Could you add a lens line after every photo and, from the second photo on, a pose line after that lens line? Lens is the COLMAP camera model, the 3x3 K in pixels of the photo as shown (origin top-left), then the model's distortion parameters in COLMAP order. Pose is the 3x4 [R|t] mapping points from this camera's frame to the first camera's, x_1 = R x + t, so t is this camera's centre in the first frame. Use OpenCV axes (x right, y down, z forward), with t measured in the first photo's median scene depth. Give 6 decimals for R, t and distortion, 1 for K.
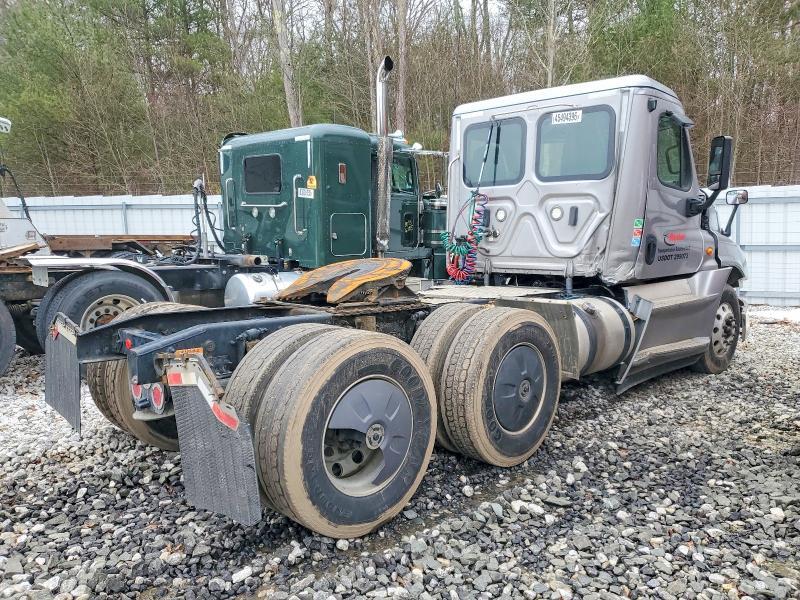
lens RADIAL K [[591.6, 0, 400.0], [0, 591.6, 300.0], [0, 0, 1]] dist [0.005605, -0.001578]
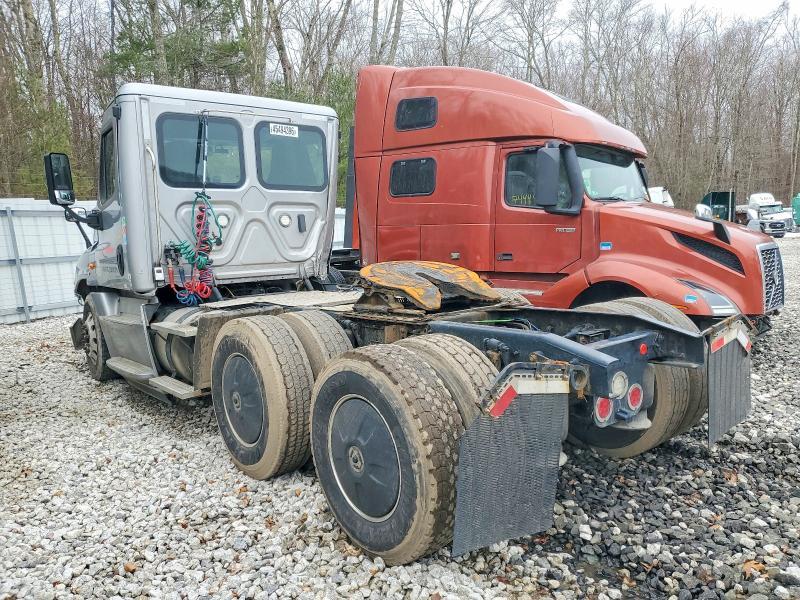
lens RADIAL K [[591.6, 0, 400.0], [0, 591.6, 300.0], [0, 0, 1]] dist [0.005605, -0.001578]
pose [[0.231031, -0.108745, 0.966850, -0.715268], [0.134658, 0.987744, 0.078919, -0.061314], [-0.963583, 0.111961, 0.242843, 0.559727]]
